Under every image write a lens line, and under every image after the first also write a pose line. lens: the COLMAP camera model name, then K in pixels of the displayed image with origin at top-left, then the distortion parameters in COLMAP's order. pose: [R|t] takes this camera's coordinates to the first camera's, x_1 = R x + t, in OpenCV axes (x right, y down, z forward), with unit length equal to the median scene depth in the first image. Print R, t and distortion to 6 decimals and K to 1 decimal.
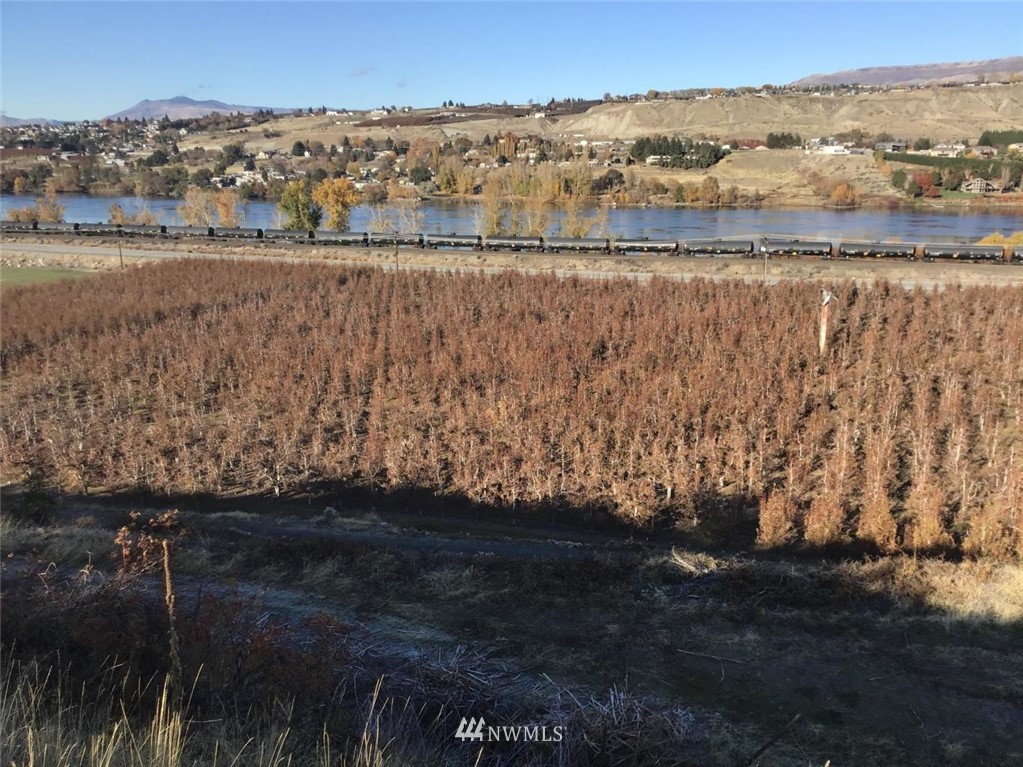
lens RADIAL K [[915.2, 0, 521.5], [0, 915.2, 399.2], [0, 0, 1]] dist [0.103382, -0.184158]
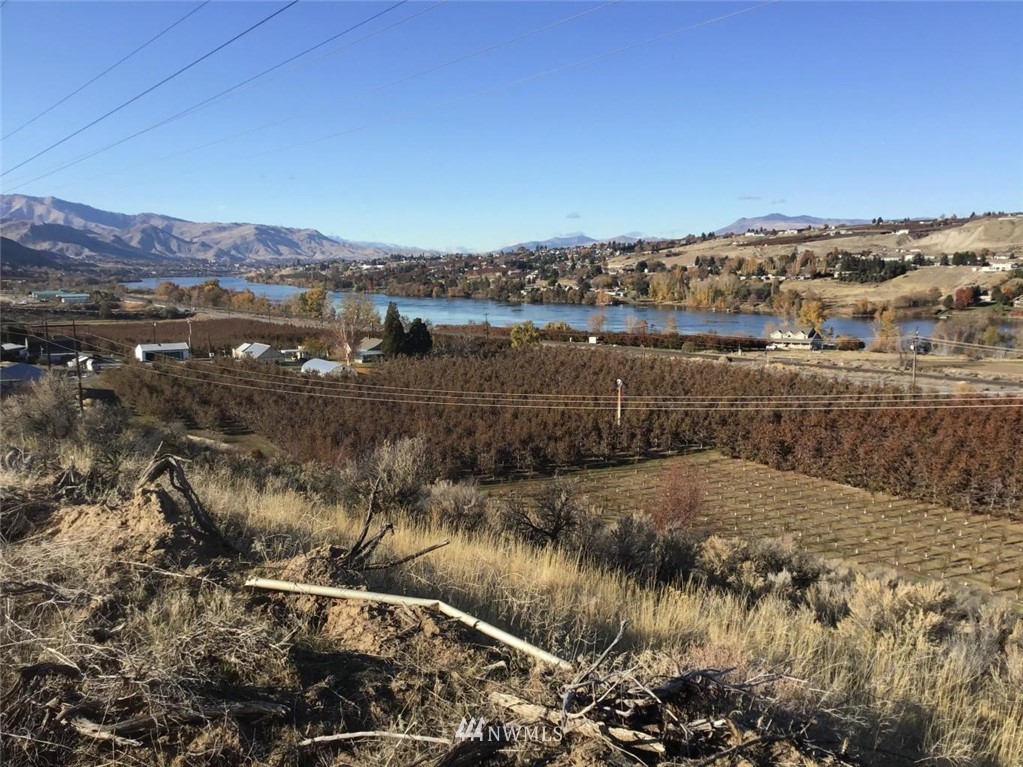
lens RADIAL K [[915.2, 0, 519.3], [0, 915.2, 391.4], [0, 0, 1]] dist [0.103382, -0.184158]
pose [[0.816166, 0.073846, -0.573079, 0.220142], [-0.143513, 0.986629, -0.077252, 0.016411], [0.559712, 0.145295, 0.815851, -0.074723]]
